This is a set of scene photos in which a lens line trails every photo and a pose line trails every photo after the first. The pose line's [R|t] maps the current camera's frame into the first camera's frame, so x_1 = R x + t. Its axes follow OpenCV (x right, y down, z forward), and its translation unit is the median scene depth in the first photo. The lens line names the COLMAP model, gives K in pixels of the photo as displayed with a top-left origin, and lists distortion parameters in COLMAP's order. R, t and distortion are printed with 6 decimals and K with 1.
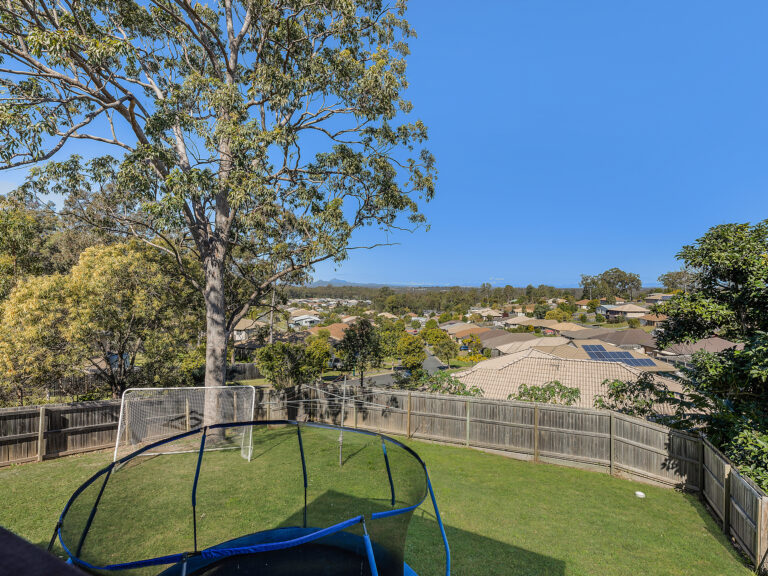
lens RADIAL K [[394.9, 0, 384.0], [0, 394.9, 288.0], [0, 0, 1]] dist [-0.001421, -0.000614]
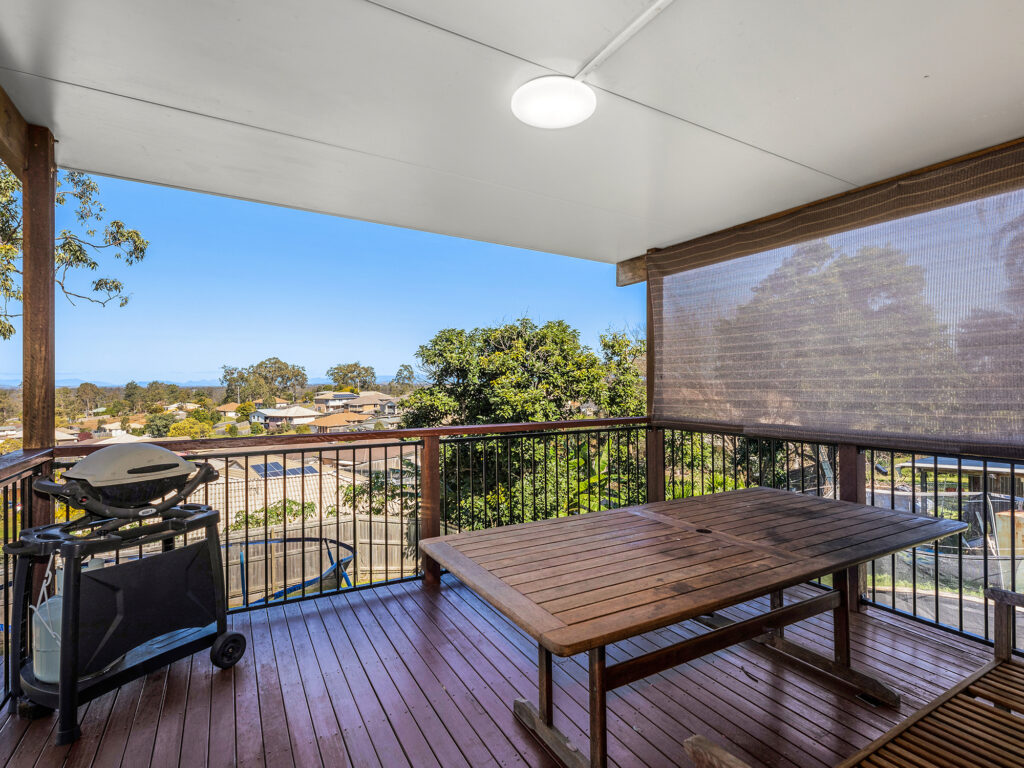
lens RADIAL K [[409.5, 0, 512.0], [0, 409.5, 384.0], [0, 0, 1]] dist [-0.000089, -0.000004]
pose [[0.672394, -0.013048, 0.740078, 0.307832], [0.015438, 0.999874, 0.003602, 0.001503], [-0.740032, 0.009003, 0.672511, 0.166701]]
